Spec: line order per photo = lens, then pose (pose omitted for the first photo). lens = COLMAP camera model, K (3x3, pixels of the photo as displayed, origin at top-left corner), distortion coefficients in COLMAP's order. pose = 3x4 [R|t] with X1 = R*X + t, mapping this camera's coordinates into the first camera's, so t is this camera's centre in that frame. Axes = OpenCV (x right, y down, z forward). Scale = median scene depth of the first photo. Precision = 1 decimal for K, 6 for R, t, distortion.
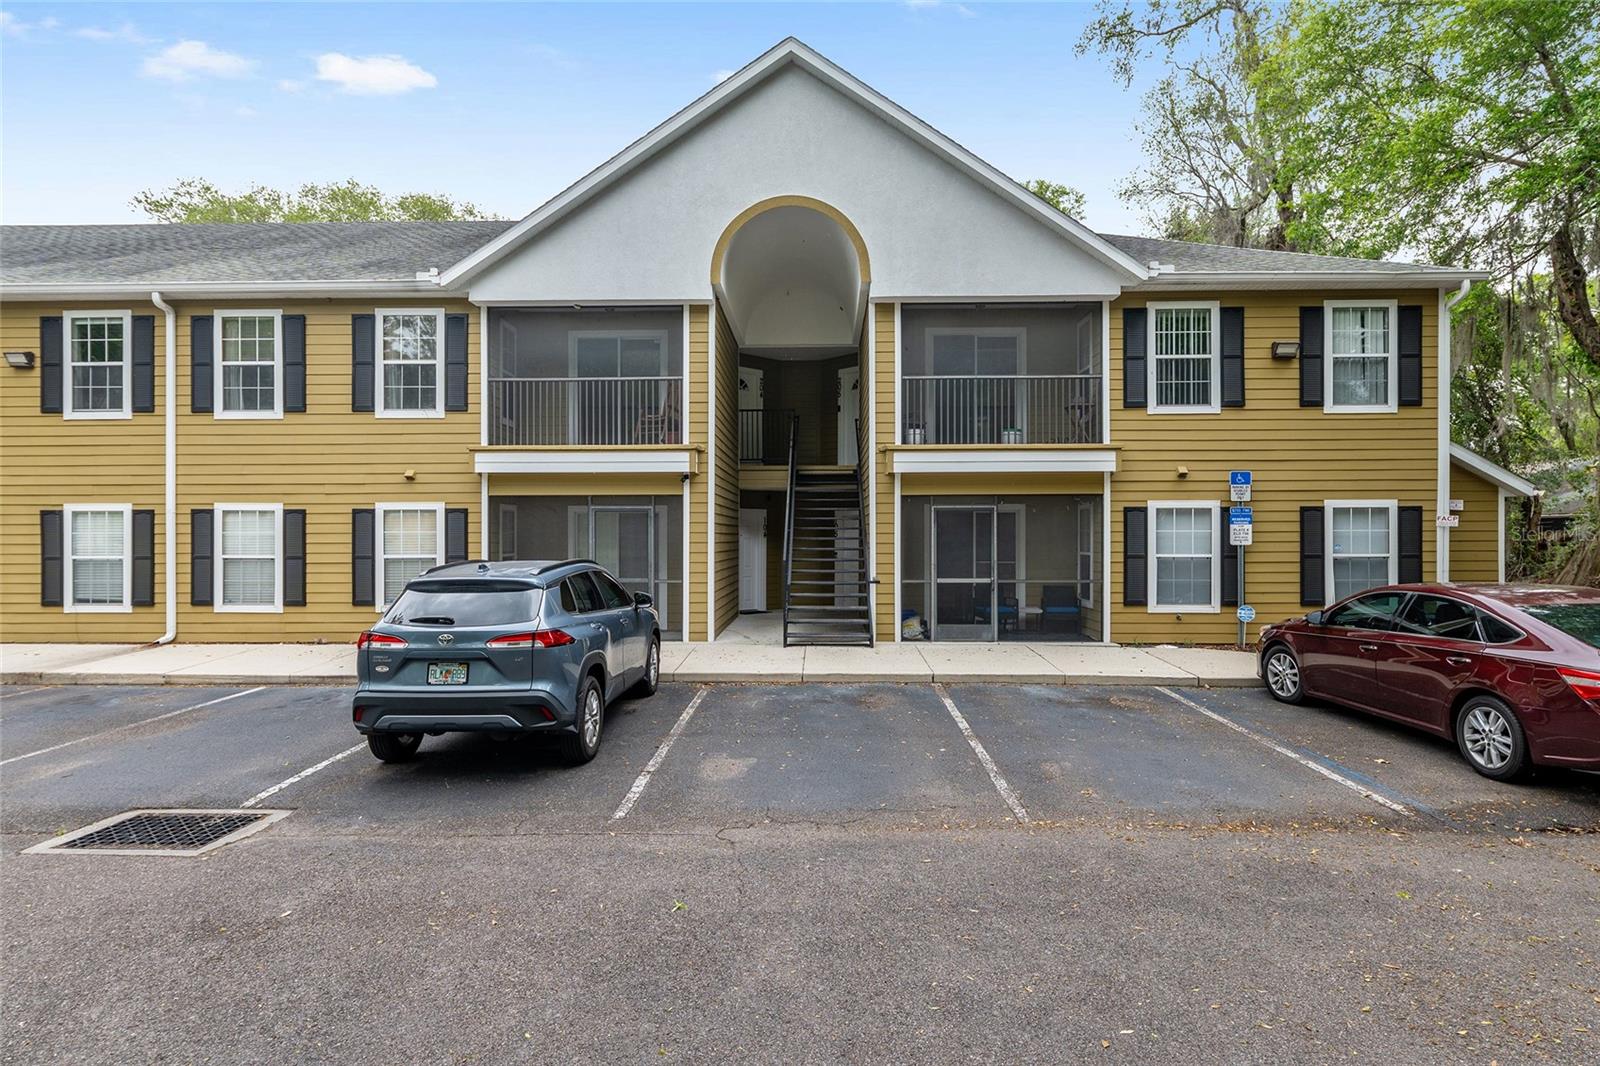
lens RADIAL K [[843.4, 0, 797.1], [0, 843.4, 529.6], [0, 0, 1]] dist [0.003040, -0.000823]
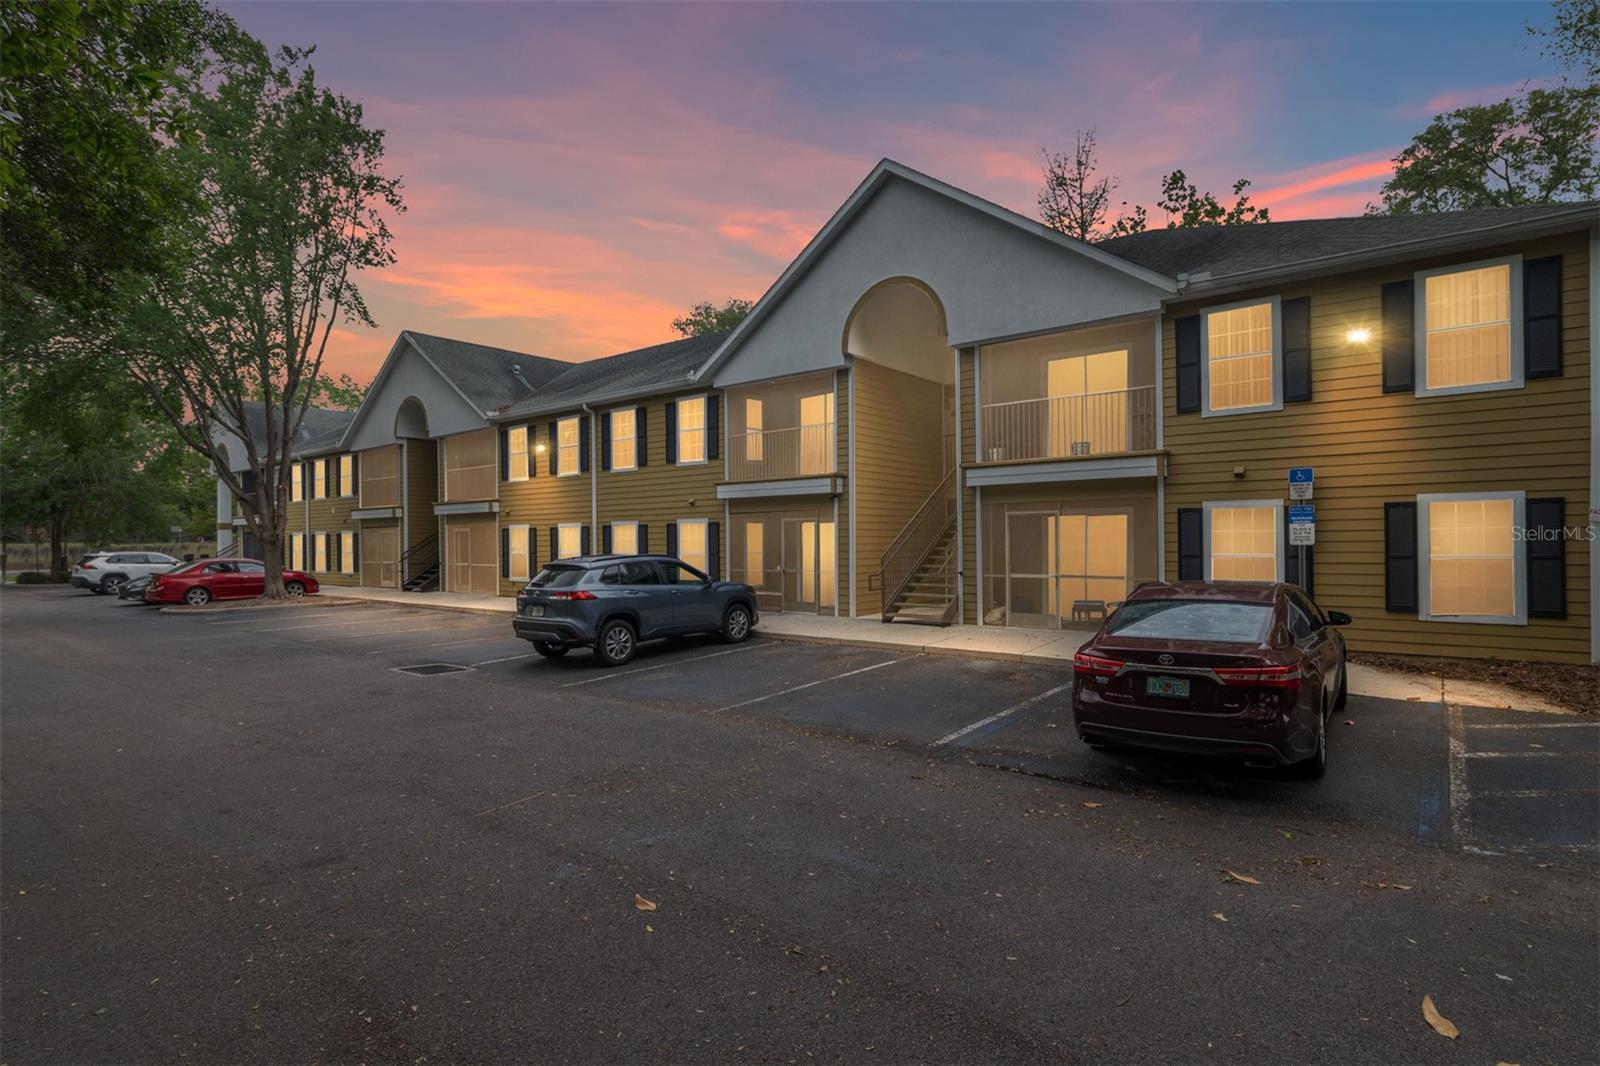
lens RADIAL K [[772.7, 0, 799.4], [0, 772.7, 533.0], [0, 0, 1]] dist [0.003679, -0.000377]
pose [[0.810471, -0.011242, -0.585670, 0.571917], [0.011828, 0.999926, -0.002826, 0.000464], [0.585659, -0.004637, 0.810544, -0.052227]]
